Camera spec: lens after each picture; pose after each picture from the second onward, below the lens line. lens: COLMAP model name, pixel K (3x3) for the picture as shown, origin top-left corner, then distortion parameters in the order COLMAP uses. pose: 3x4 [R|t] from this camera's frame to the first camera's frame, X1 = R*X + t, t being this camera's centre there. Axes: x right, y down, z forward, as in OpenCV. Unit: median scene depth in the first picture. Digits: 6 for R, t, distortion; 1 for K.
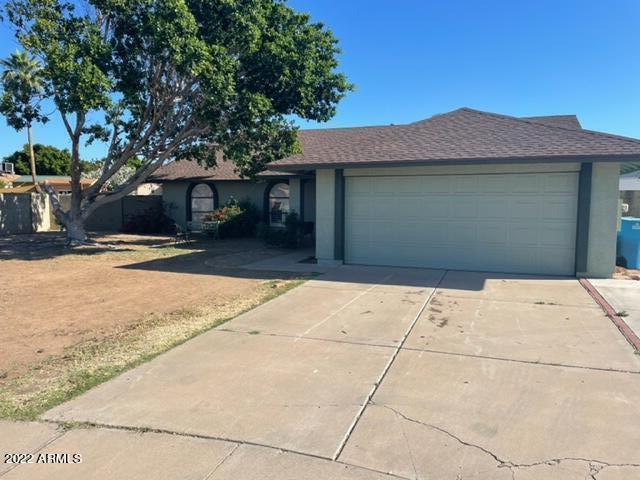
lens RADIAL K [[476.6, 0, 320.0], [0, 476.6, 240.0], [0, 0, 1]] dist [0.104431, -0.121133]
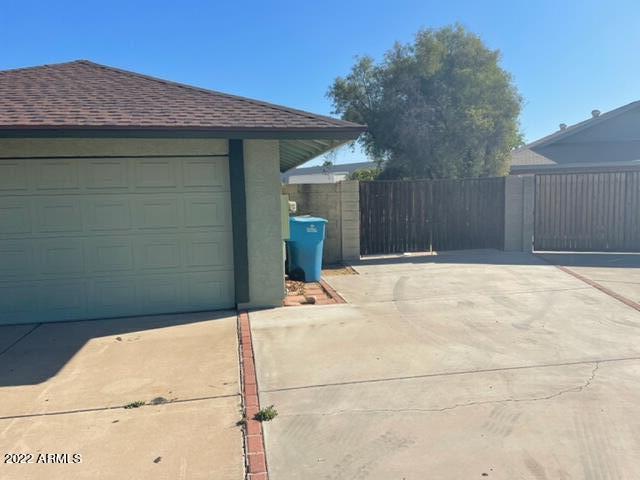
lens RADIAL K [[484.5, 0, 320.0], [0, 484.5, 240.0], [0, 0, 1]] dist [0.108056, -0.133576]
pose [[0.854898, -0.077020, 0.513048, 0.253651], [0.074840, 0.996883, 0.024947, -0.027245], [-0.513370, 0.017070, 0.857997, 0.314625]]
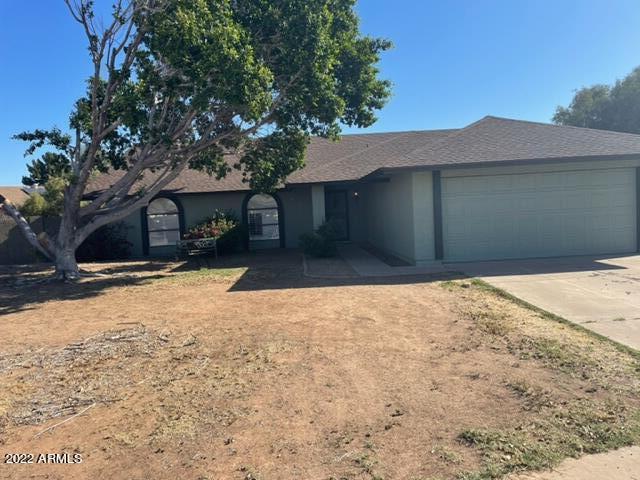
lens RADIAL K [[476.6, 0, 320.0], [0, 476.6, 240.0], [0, 0, 1]] dist [0.104431, -0.121133]
pose [[0.920273, -0.076465, 0.383733, -0.603318], [0.087272, 0.996126, -0.010802, -0.011220], [-0.381421, 0.043430, 0.923381, 0.150431]]
